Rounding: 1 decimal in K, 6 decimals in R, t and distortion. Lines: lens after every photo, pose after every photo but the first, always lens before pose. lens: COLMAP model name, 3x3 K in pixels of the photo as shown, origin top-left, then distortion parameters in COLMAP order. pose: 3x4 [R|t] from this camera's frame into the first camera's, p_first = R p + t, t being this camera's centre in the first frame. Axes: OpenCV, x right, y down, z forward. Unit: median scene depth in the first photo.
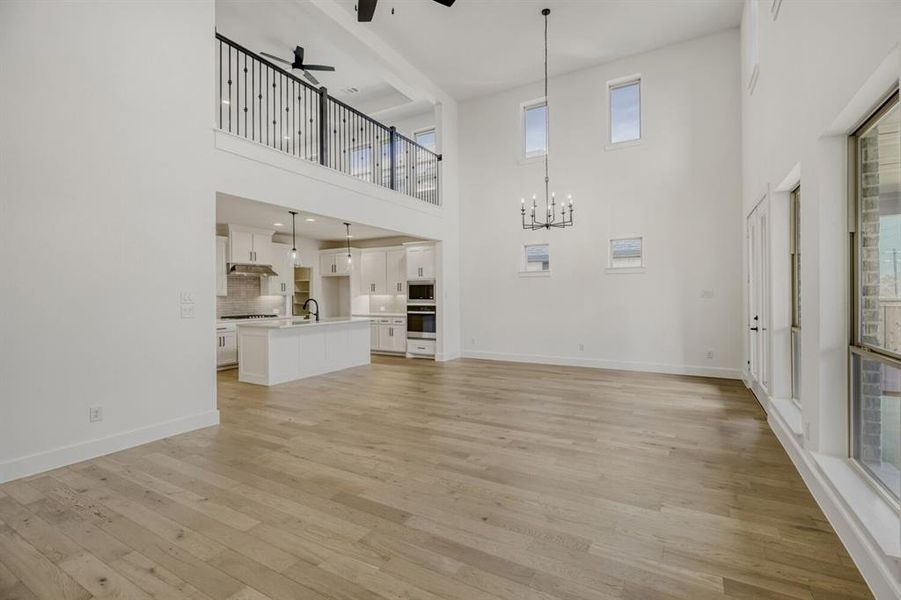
lens RADIAL K [[408.7, 0, 454.6], [0, 408.7, 295.7], [0, 0, 1]] dist [0.001431, -0.000014]
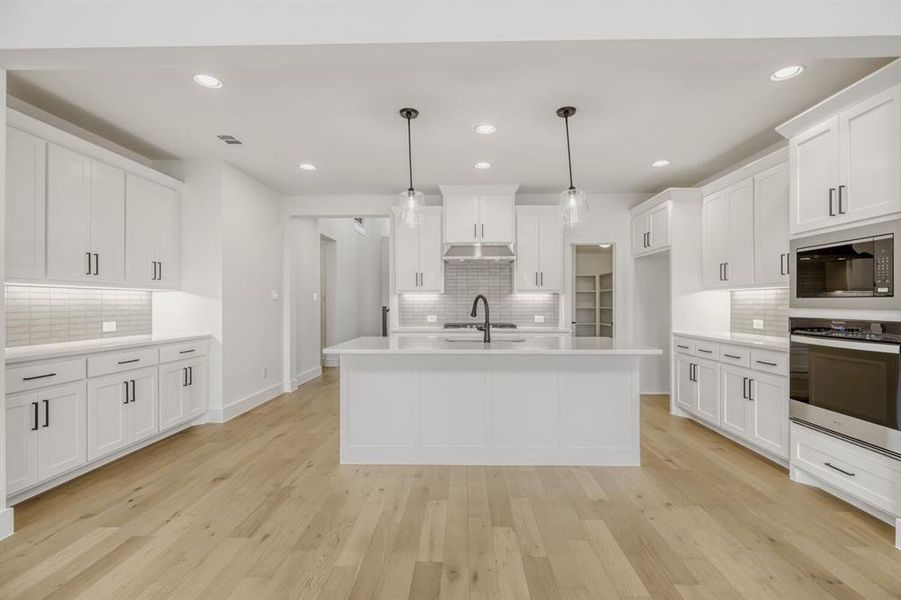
lens RADIAL K [[404.5, 0, 453.2], [0, 404.5, 302.5], [0, 0, 1]] dist [0.000574, -0.000015]
pose [[0.475415, 0.004586, -0.879750, 0.039536], [-0.004755, 0.999985, 0.002643, 0.013608], [0.879749, 0.002926, 0.475430, 0.668063]]
